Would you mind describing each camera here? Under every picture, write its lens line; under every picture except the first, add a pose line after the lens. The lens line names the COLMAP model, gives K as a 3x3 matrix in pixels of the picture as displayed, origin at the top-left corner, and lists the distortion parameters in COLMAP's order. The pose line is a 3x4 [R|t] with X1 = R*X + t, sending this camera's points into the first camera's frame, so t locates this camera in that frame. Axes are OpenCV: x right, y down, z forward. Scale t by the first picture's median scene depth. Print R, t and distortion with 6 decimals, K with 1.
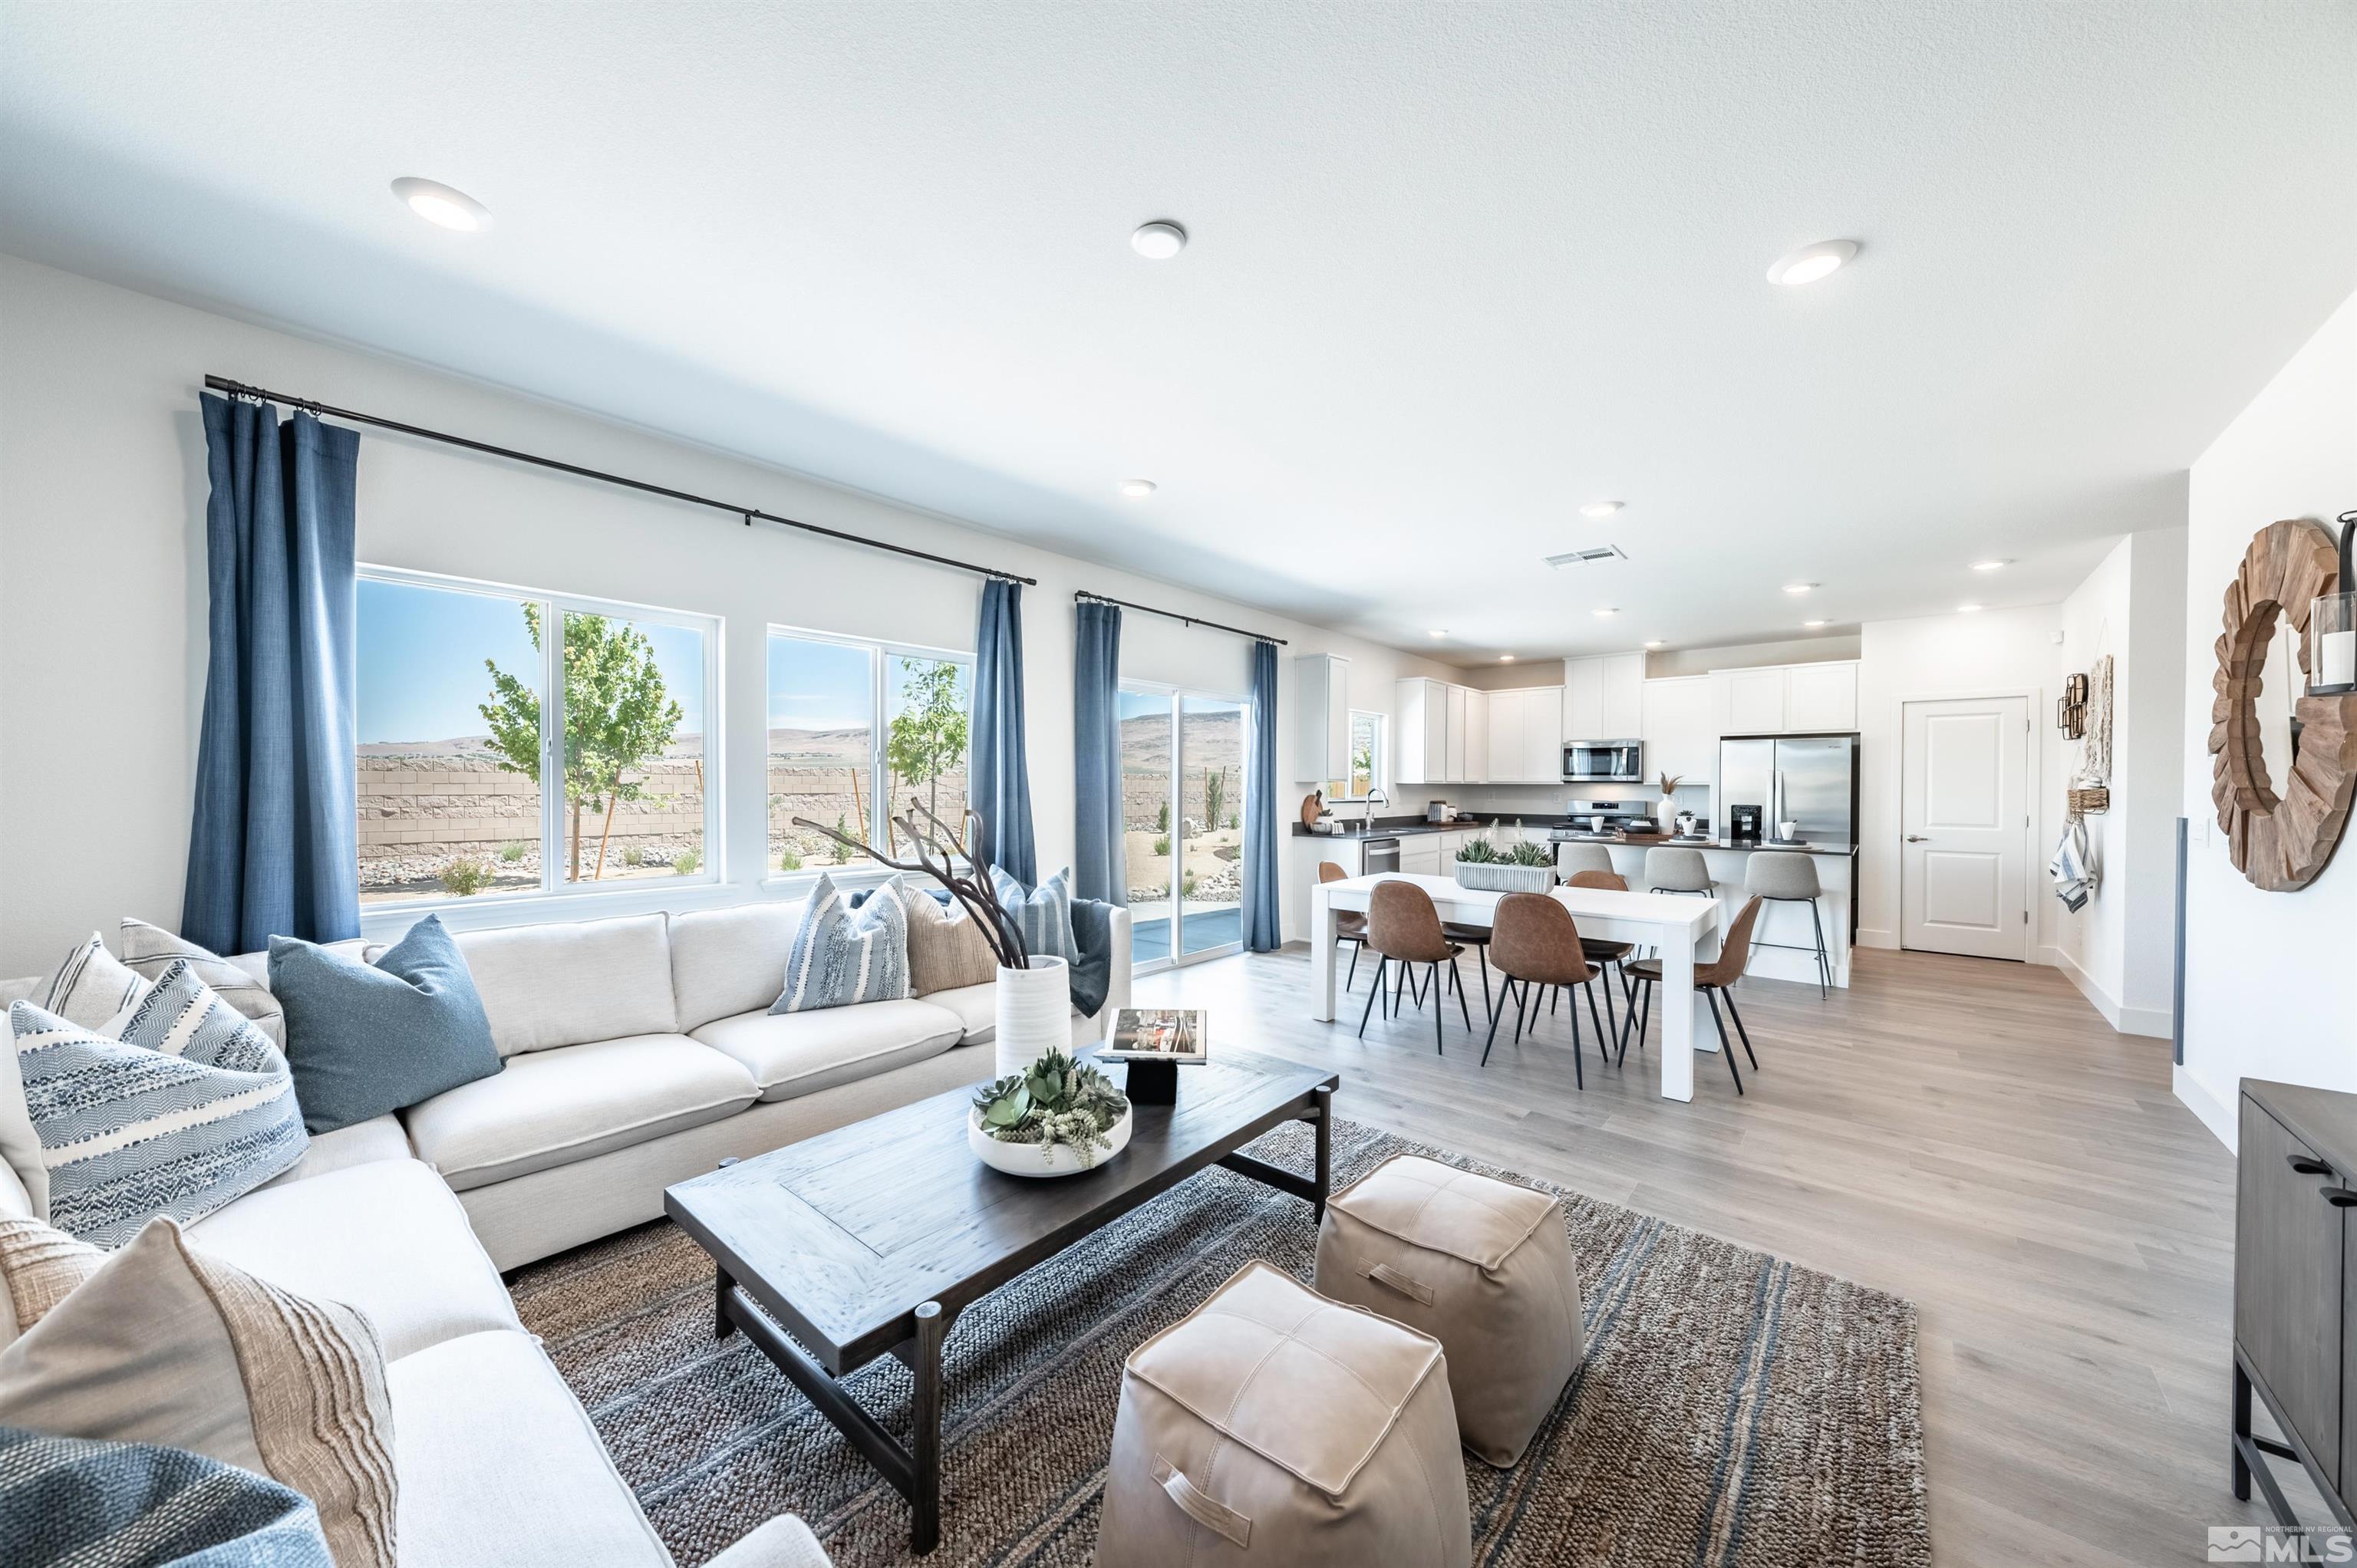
lens RADIAL K [[822.0, 0, 1174.8], [0, 822.0, 792.1], [0, 0, 1]] dist [0.014720, -0.004529]
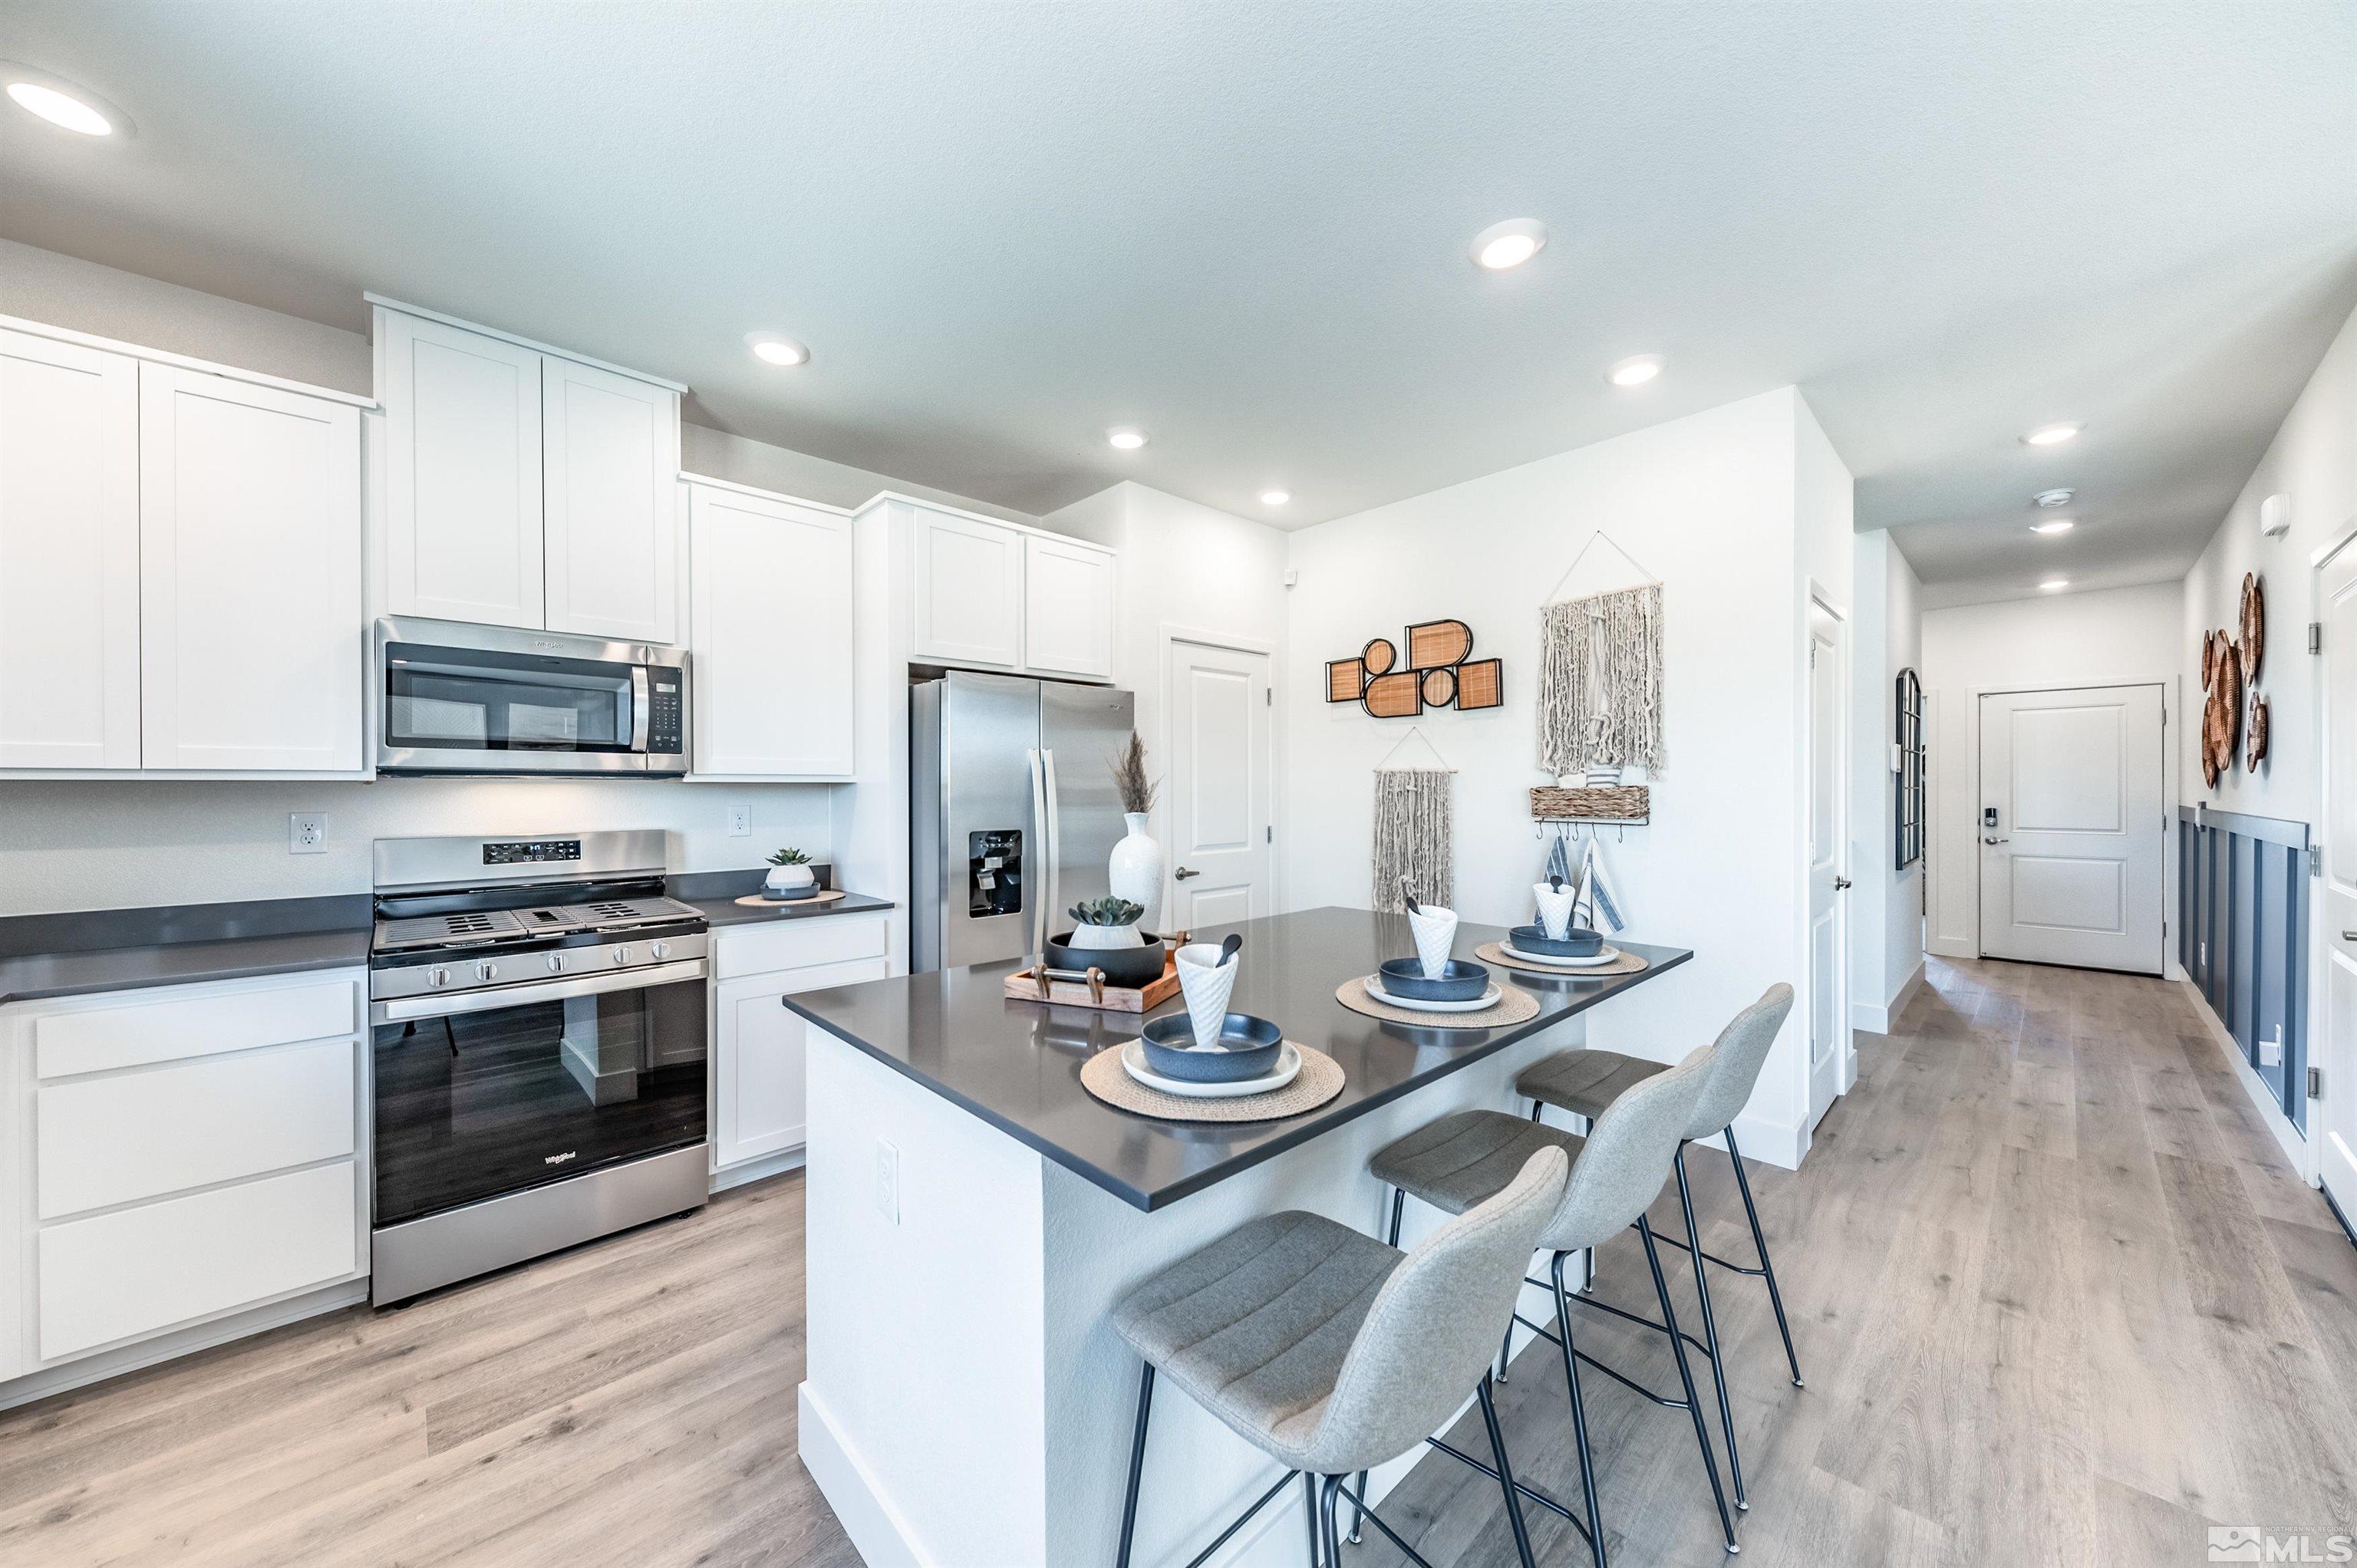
lens RADIAL K [[822.0, 0, 1174.8], [0, 822.0, 792.1], [0, 0, 1]] dist [0.014720, -0.004529]
pose [[0.113297, -0.006353, 0.993541, 0.246811], [0.015216, 0.999873, 0.004658, -0.003561], [-0.993445, 0.014590, 0.113379, 0.756273]]
